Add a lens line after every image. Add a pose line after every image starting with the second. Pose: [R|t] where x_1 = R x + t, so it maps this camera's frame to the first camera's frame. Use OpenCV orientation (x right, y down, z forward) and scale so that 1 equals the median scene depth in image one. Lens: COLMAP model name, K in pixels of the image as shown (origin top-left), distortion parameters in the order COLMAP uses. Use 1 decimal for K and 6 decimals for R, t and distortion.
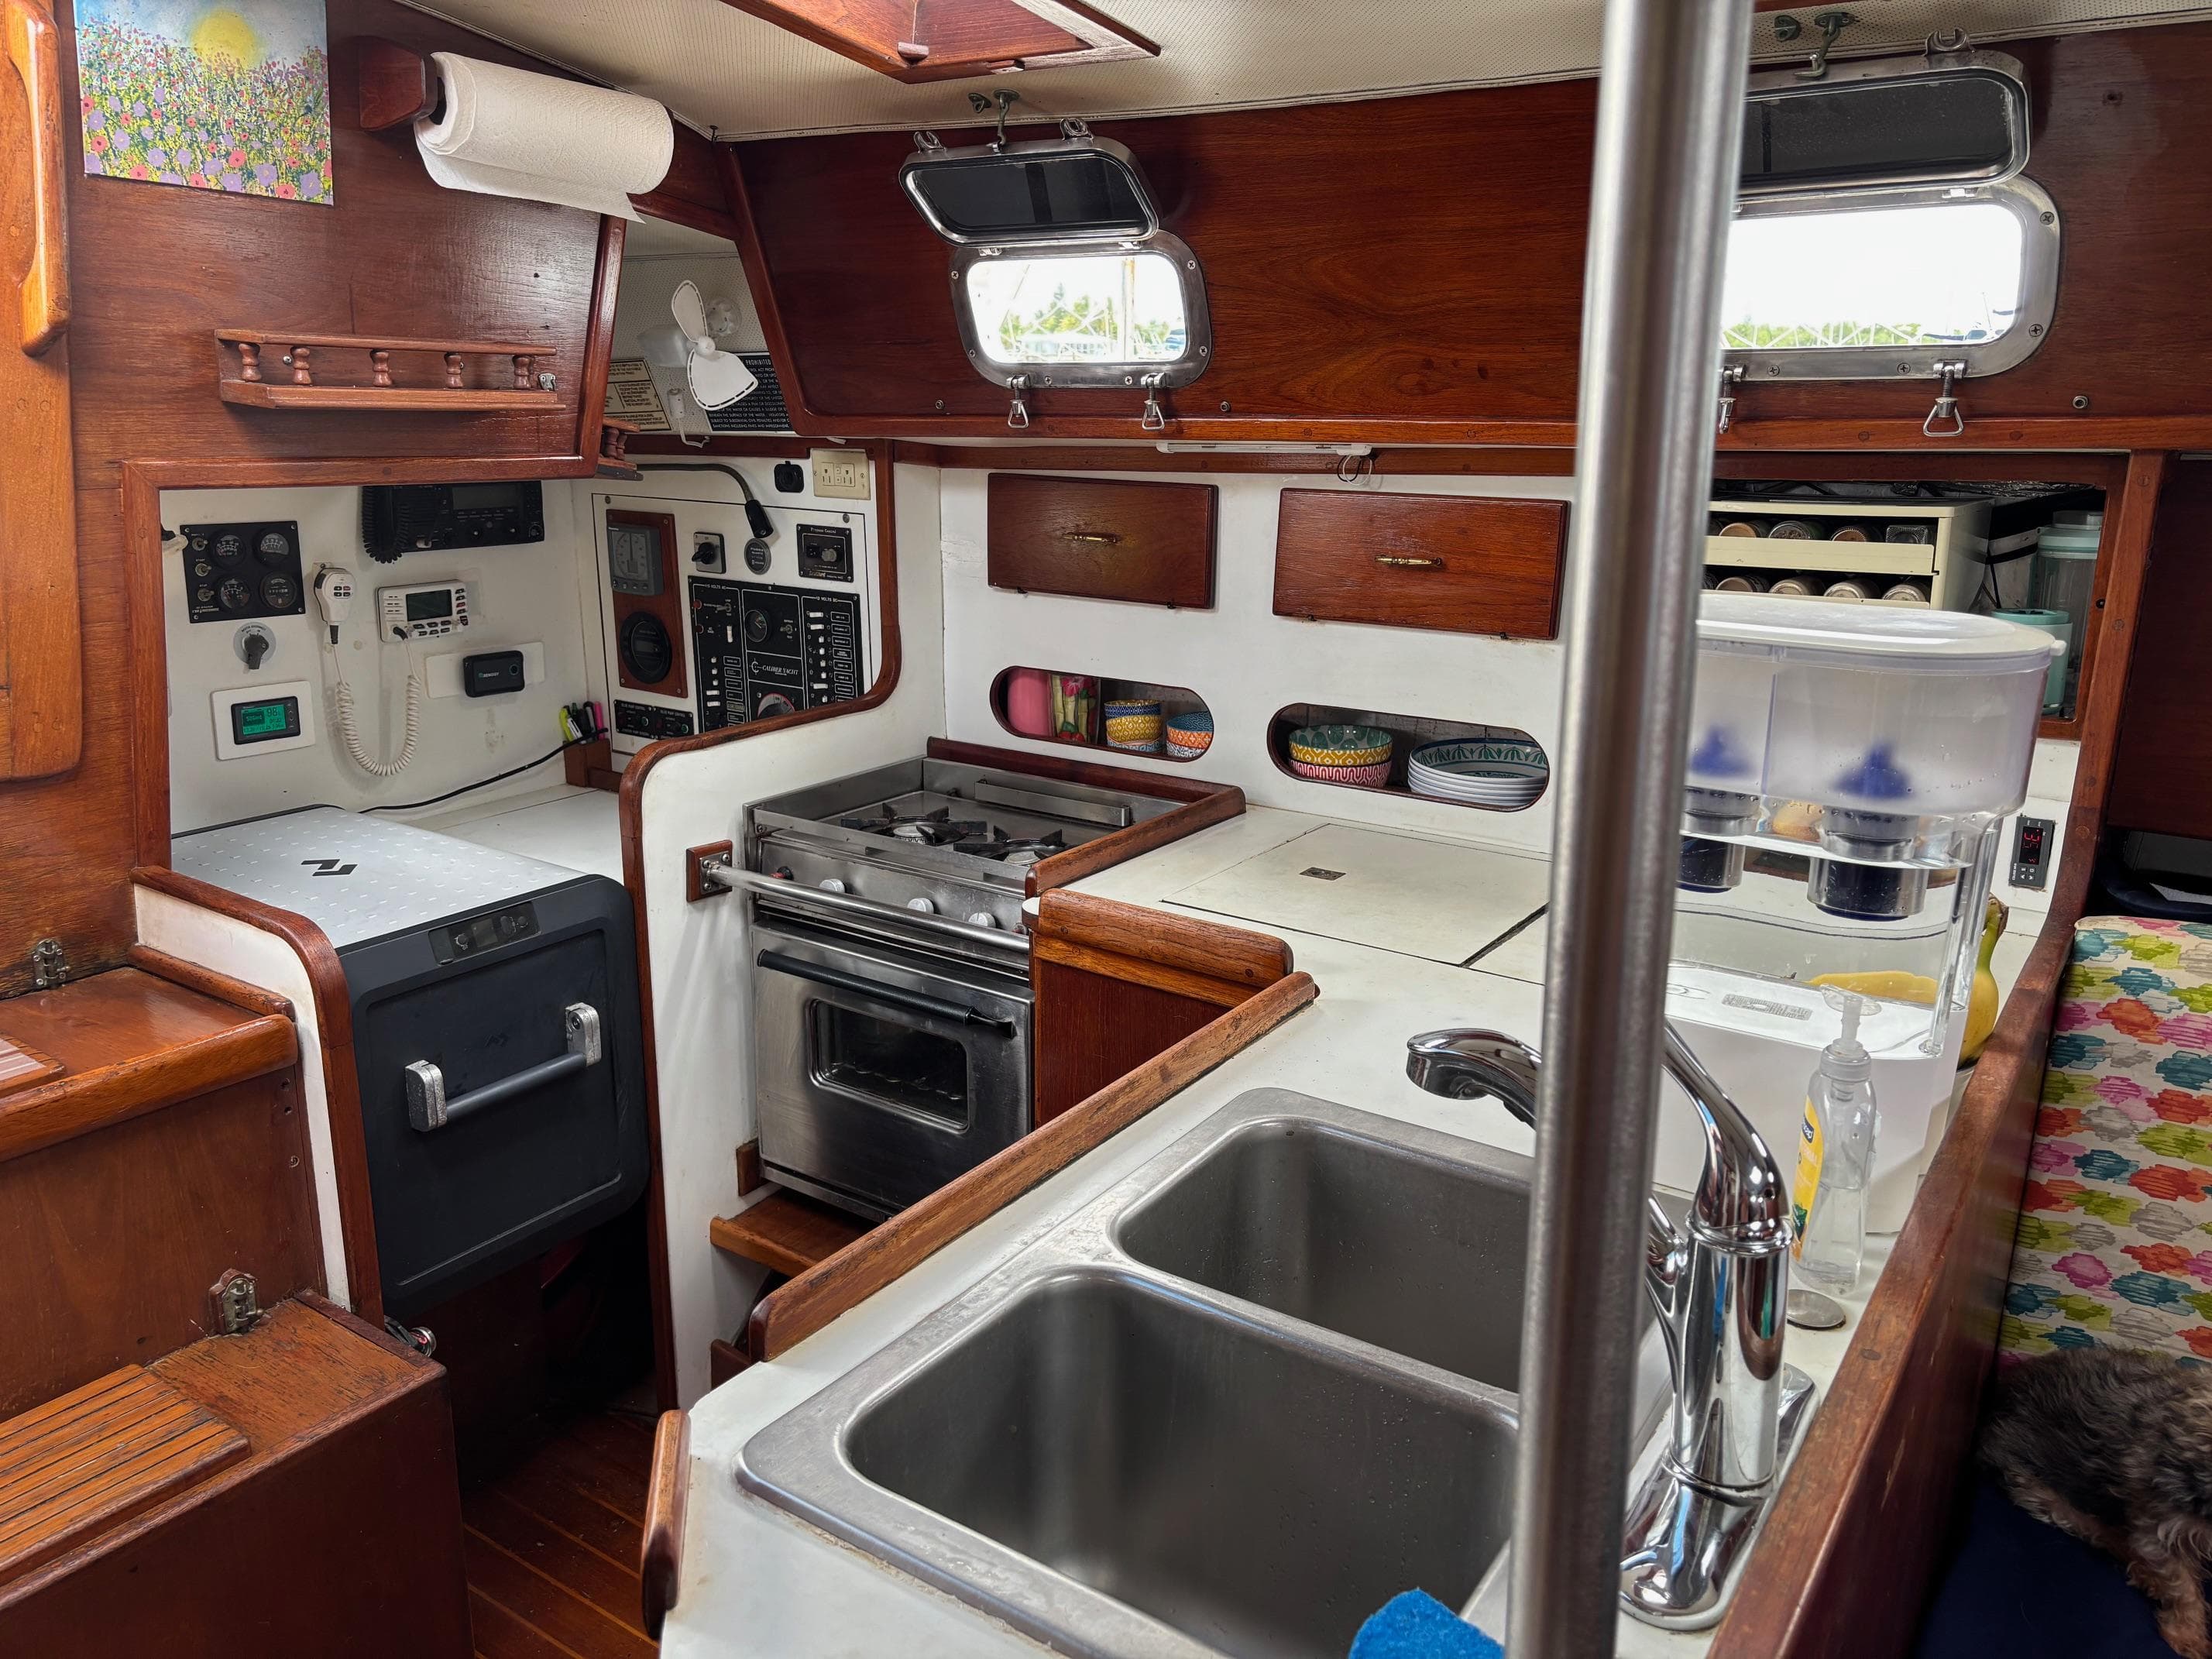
lens RADIAL K [[1681.9, 0, 1126.4], [0, 1681.9, 832.9], [0, 0, 1]] dist [0.040011, -0.041026]
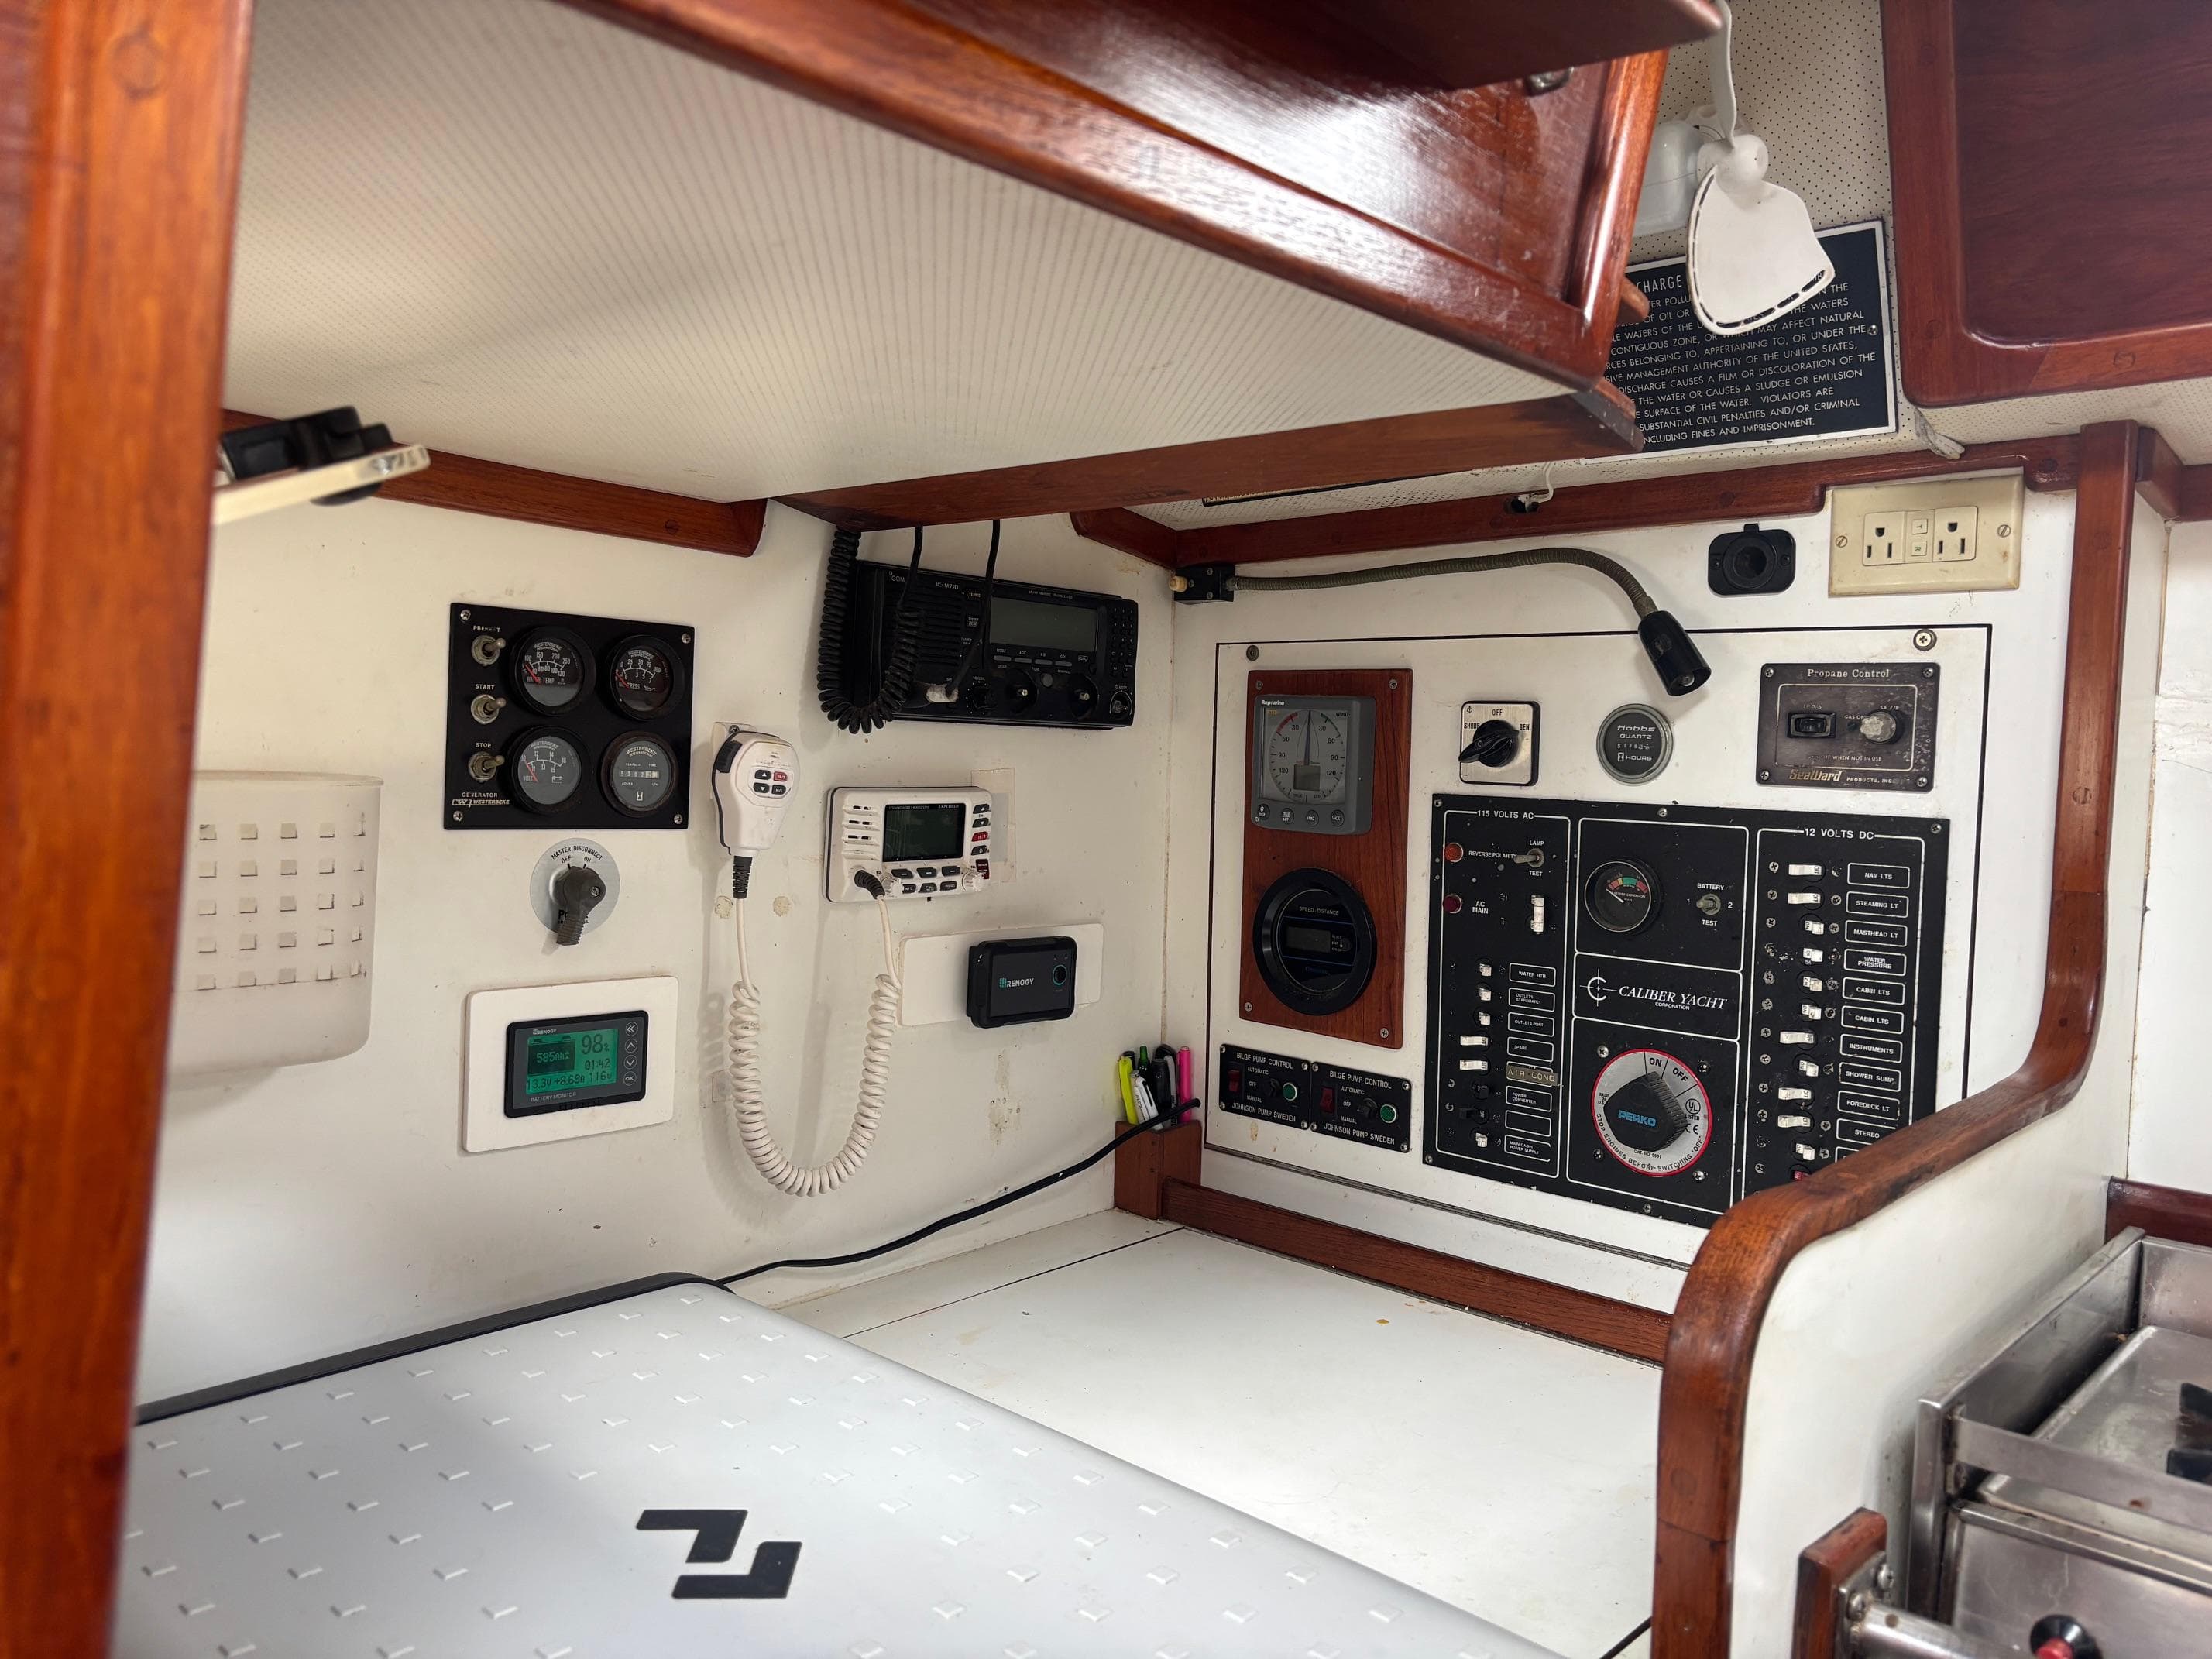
lens RADIAL K [[1681.9, 0, 1126.4], [0, 1681.9, 832.9], [0, 0, 1]] dist [0.040011, -0.041026]
pose [[0.987582, 0.027531, -0.154672, -0.356237], [-0.058867, 0.977646, -0.201849, -0.052351], [0.145657, 0.208448, 0.967126, 0.692219]]
